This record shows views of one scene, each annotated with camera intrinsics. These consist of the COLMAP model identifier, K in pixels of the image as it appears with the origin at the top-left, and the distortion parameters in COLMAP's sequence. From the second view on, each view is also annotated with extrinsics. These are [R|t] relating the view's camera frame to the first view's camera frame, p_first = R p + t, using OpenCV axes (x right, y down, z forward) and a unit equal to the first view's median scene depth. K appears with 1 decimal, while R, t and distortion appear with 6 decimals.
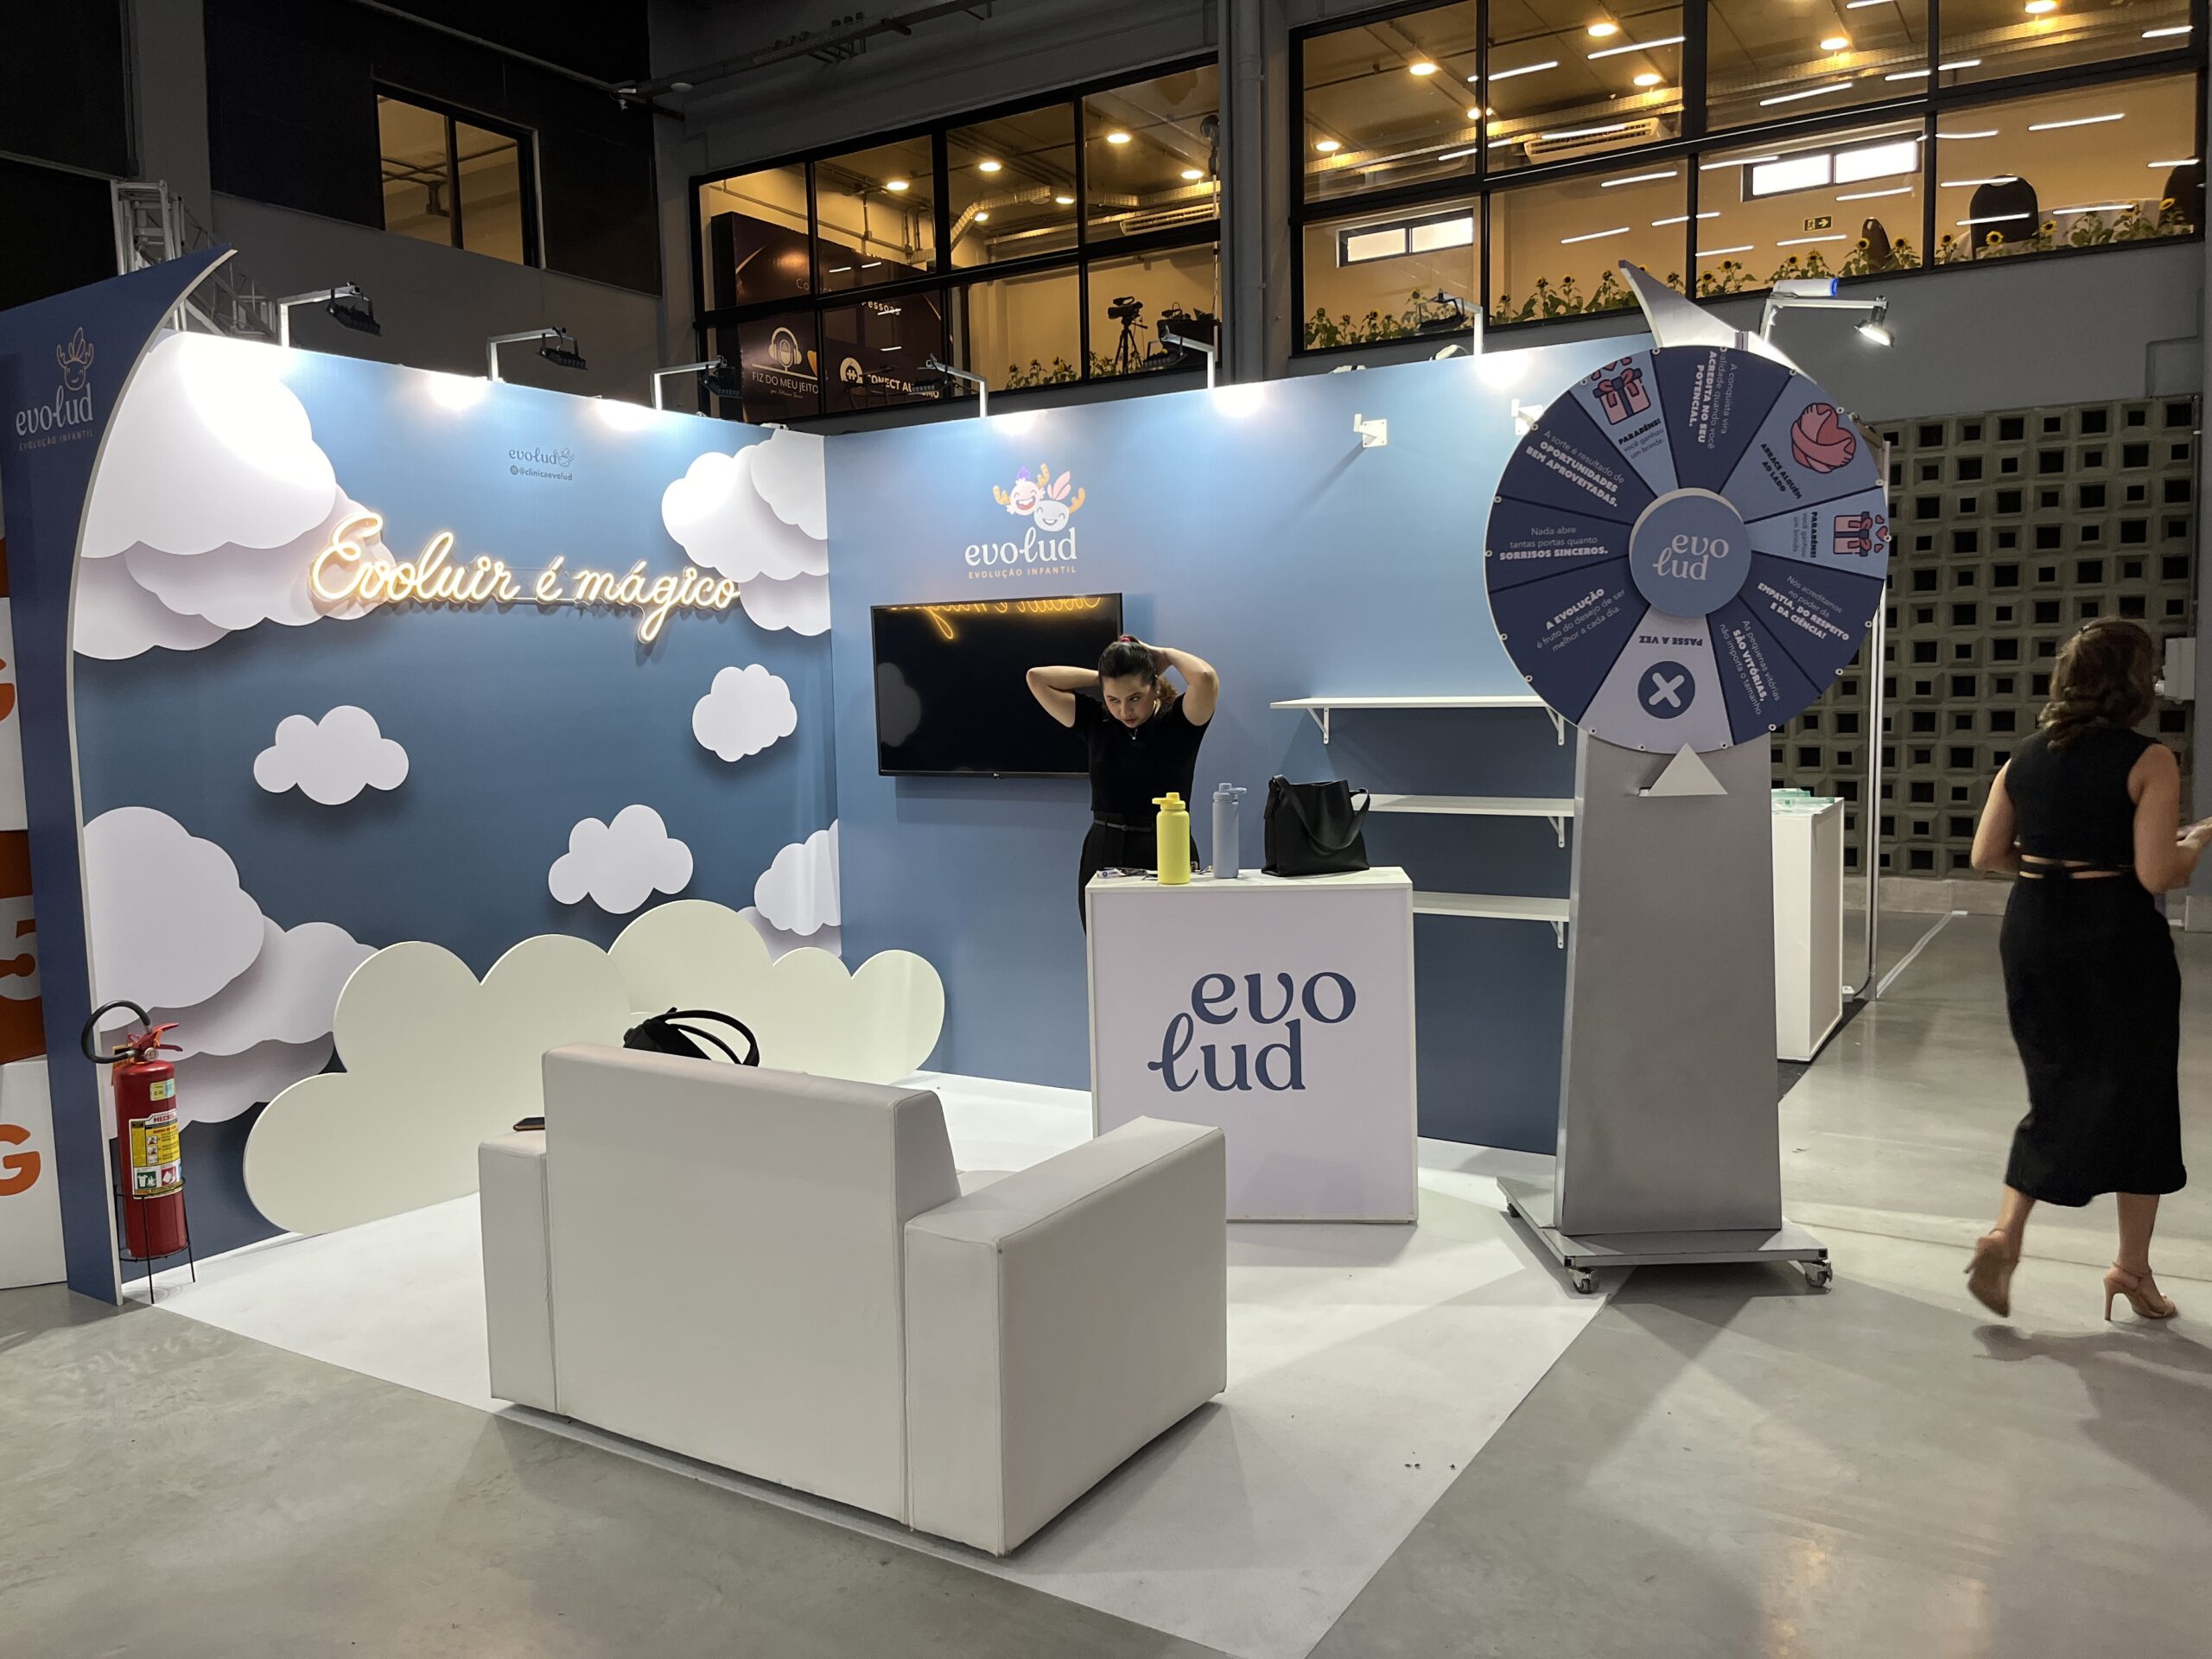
lens RADIAL K [[1683.8, 0, 1119.1], [0, 1683.8, 834.1], [0, 0, 1]] dist [0.054776, -0.067318]
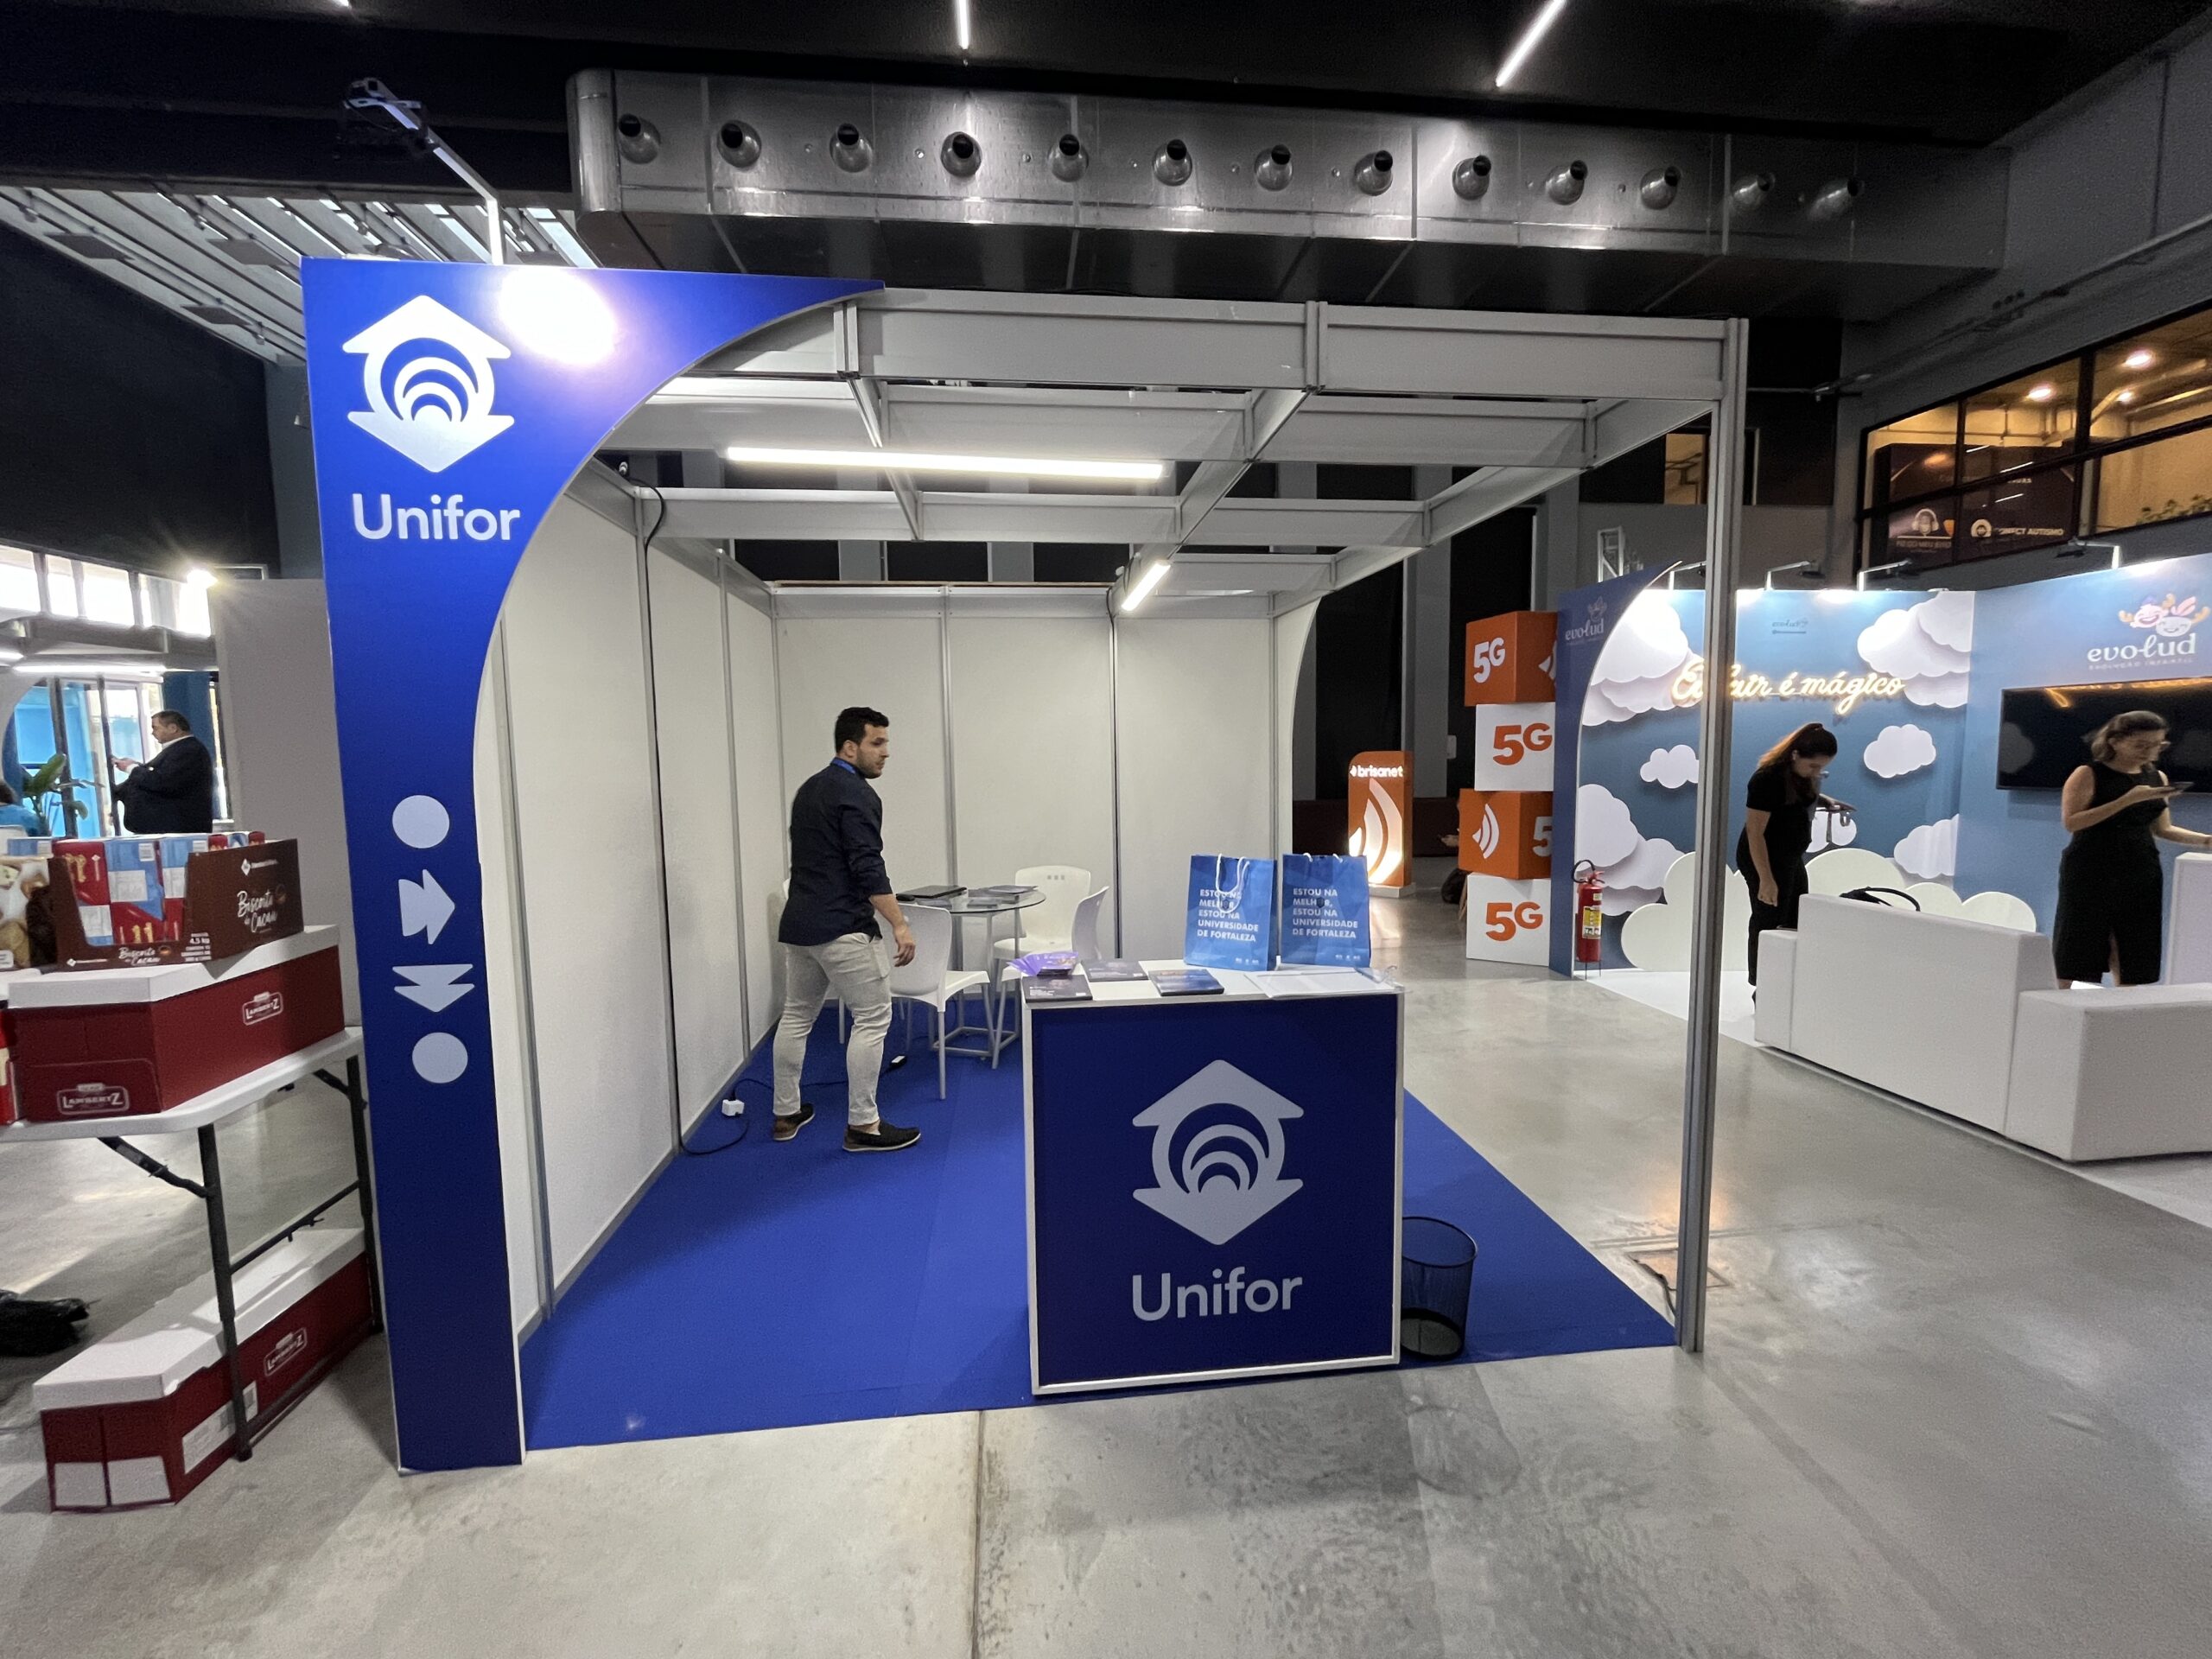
lens RADIAL K [[900.8, 0, 1097.1], [0, 900.8, 829.9], [0, 0, 1]] dist [-0.003641, 0.000286]
pose [[0.616184, 0.081879, -0.783335, 0.010750], [-0.070276, 0.996330, 0.048863, 0.025745], [0.784461, 0.024941, 0.619677, -0.275530]]
